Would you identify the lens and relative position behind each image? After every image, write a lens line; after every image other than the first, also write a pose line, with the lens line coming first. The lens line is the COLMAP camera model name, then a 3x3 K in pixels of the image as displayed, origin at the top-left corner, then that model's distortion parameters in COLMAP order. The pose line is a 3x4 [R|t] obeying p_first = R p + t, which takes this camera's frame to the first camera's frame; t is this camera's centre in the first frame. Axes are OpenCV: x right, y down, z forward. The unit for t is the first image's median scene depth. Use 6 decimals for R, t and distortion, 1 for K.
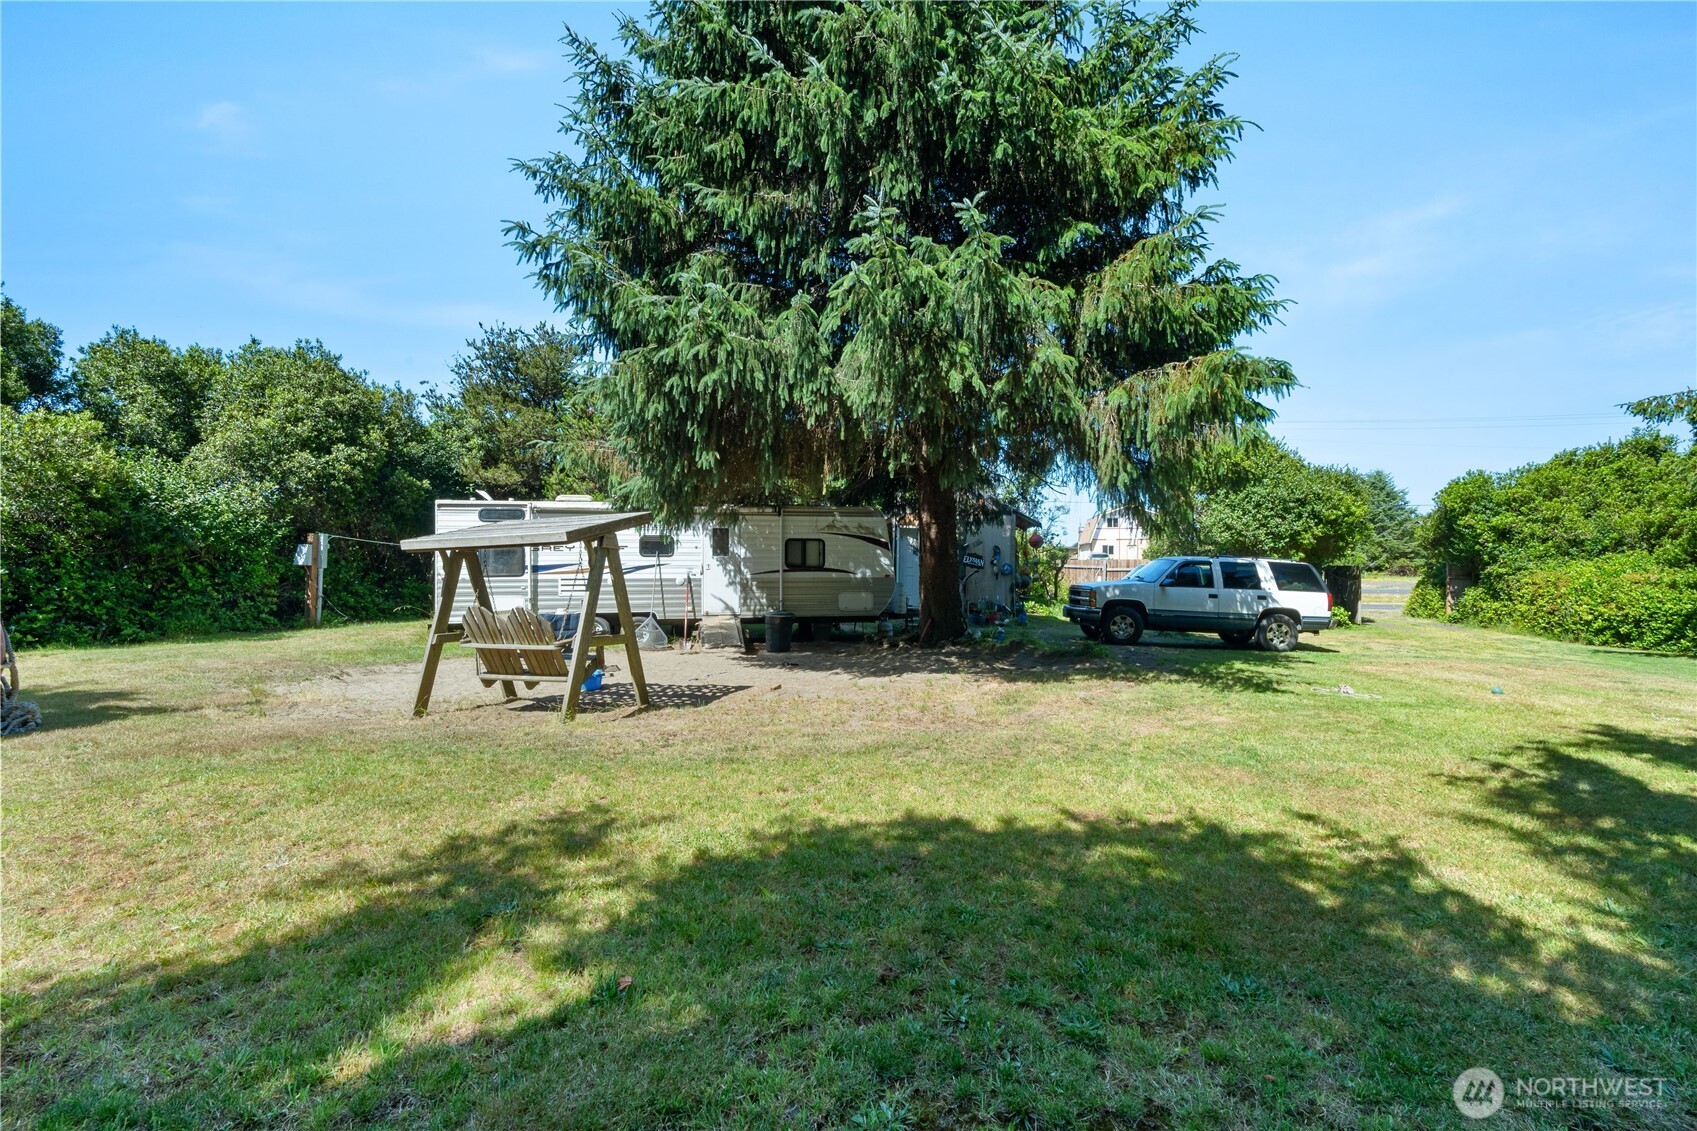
lens RADIAL K [[757.5, 0, 848.5], [0, 757.5, 565.5], [0, 0, 1]] dist [-0.016584, 0.000011]
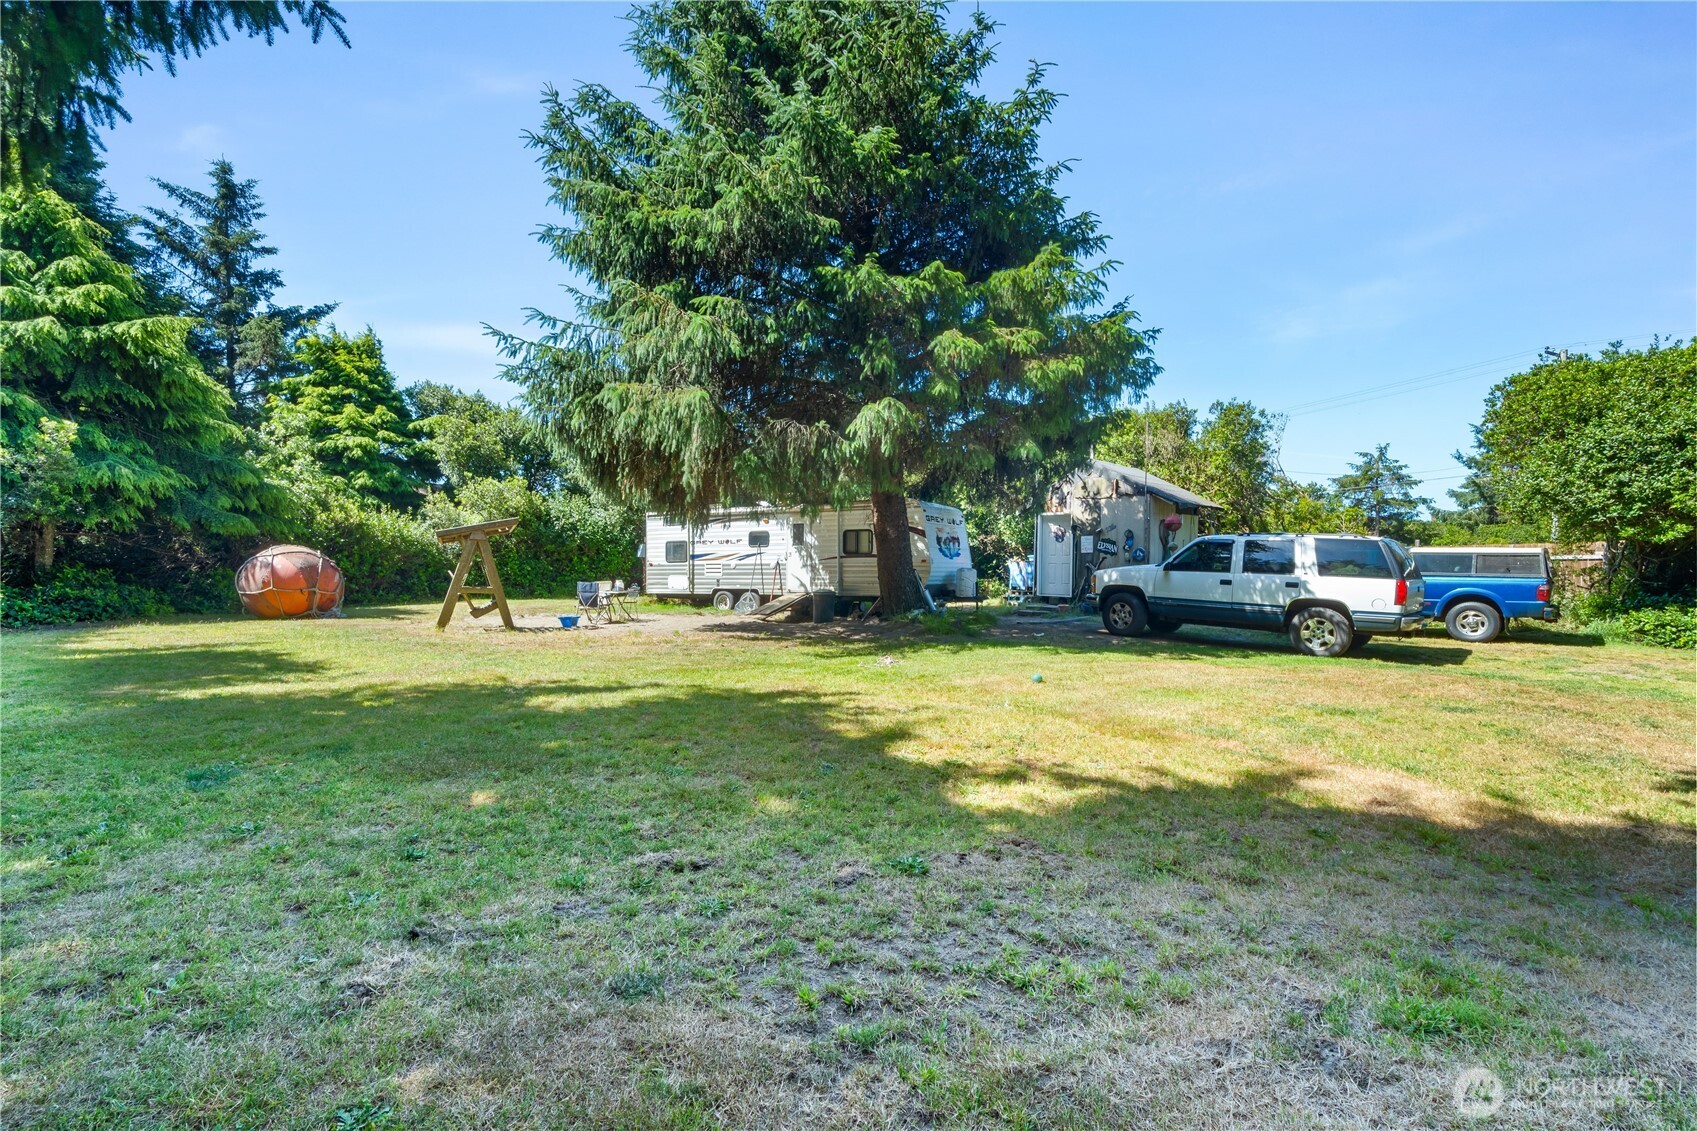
lens RADIAL K [[757.5, 0, 848.5], [0, 757.5, 565.5], [0, 0, 1]] dist [-0.016584, 0.000011]
pose [[0.739010, -0.002532, -0.673689, 0.731003], [0.003297, 0.999995, -0.000143, 0.021224], [0.673686, -0.002116, 0.739015, 0.122672]]
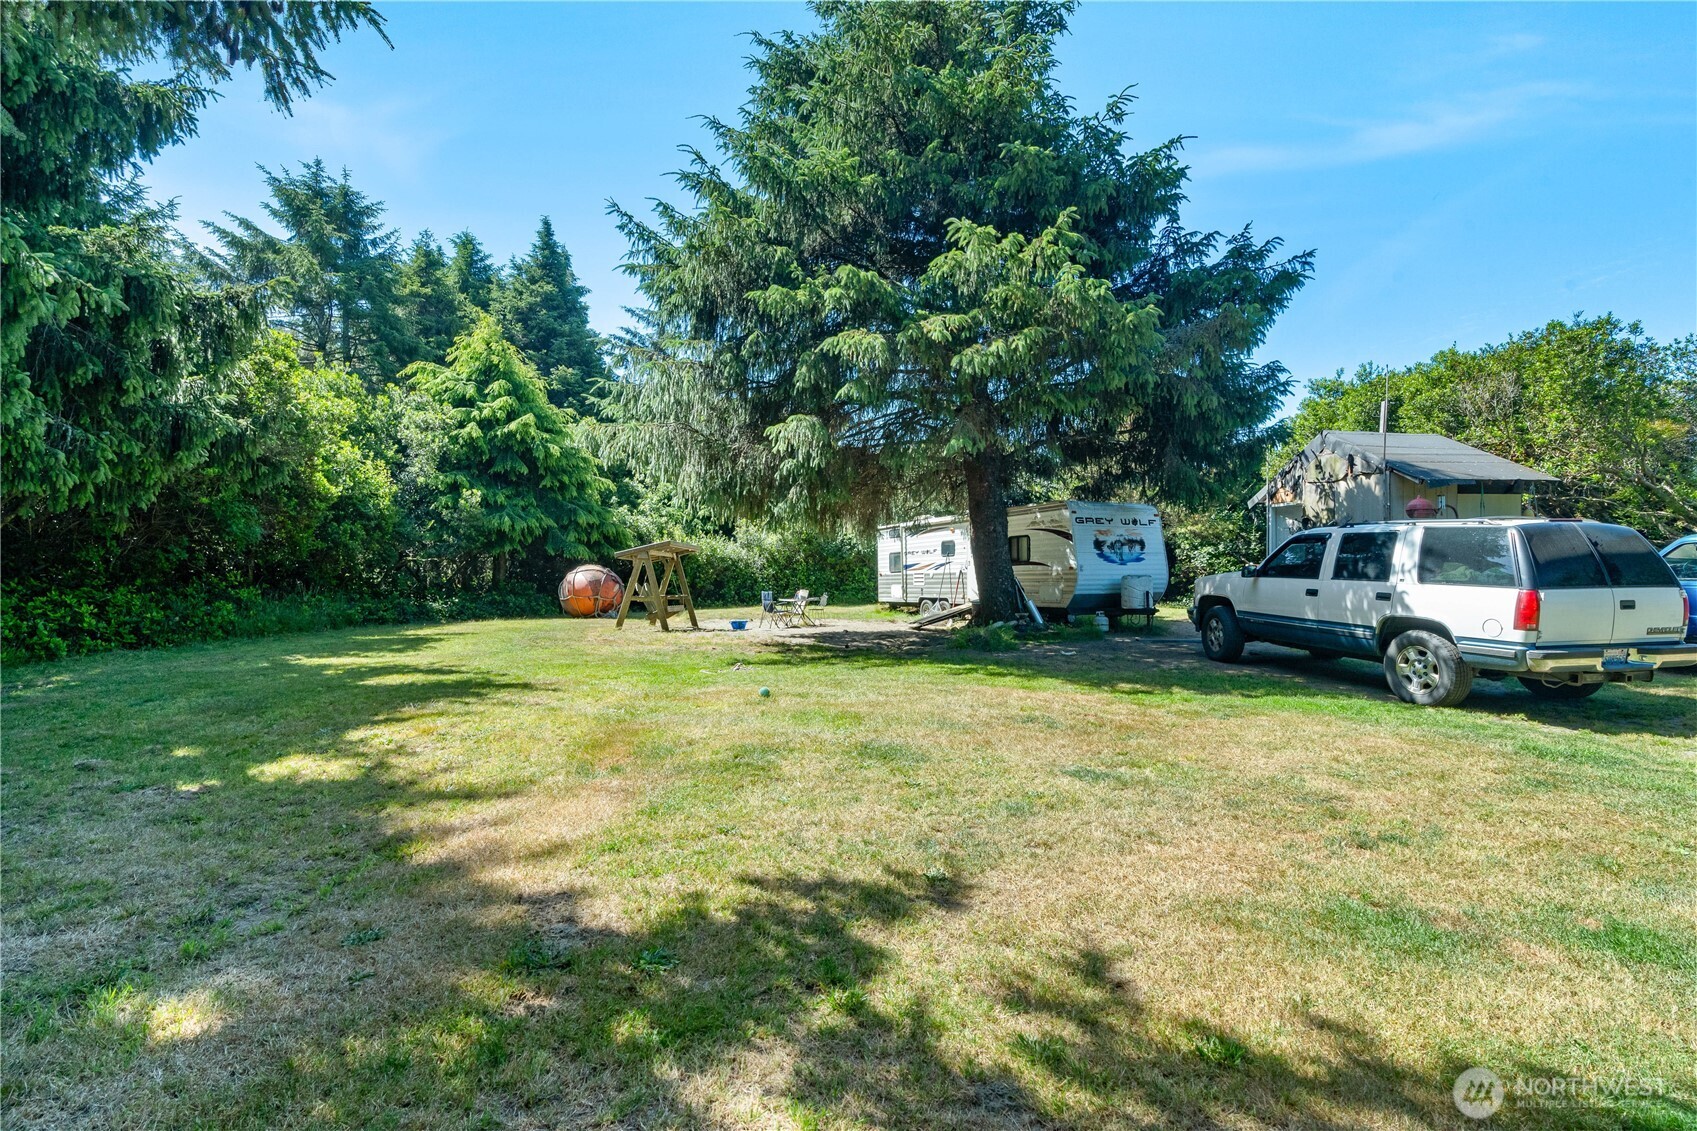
lens RADIAL K [[757.5, 0, 848.5], [0, 757.5, 565.5], [0, 0, 1]] dist [-0.016584, 0.000011]
pose [[0.222824, -0.019550, -0.974663, 0.977857], [0.016603, 0.999730, -0.016257, 0.022815], [0.974717, -0.012560, 0.223088, 0.513992]]
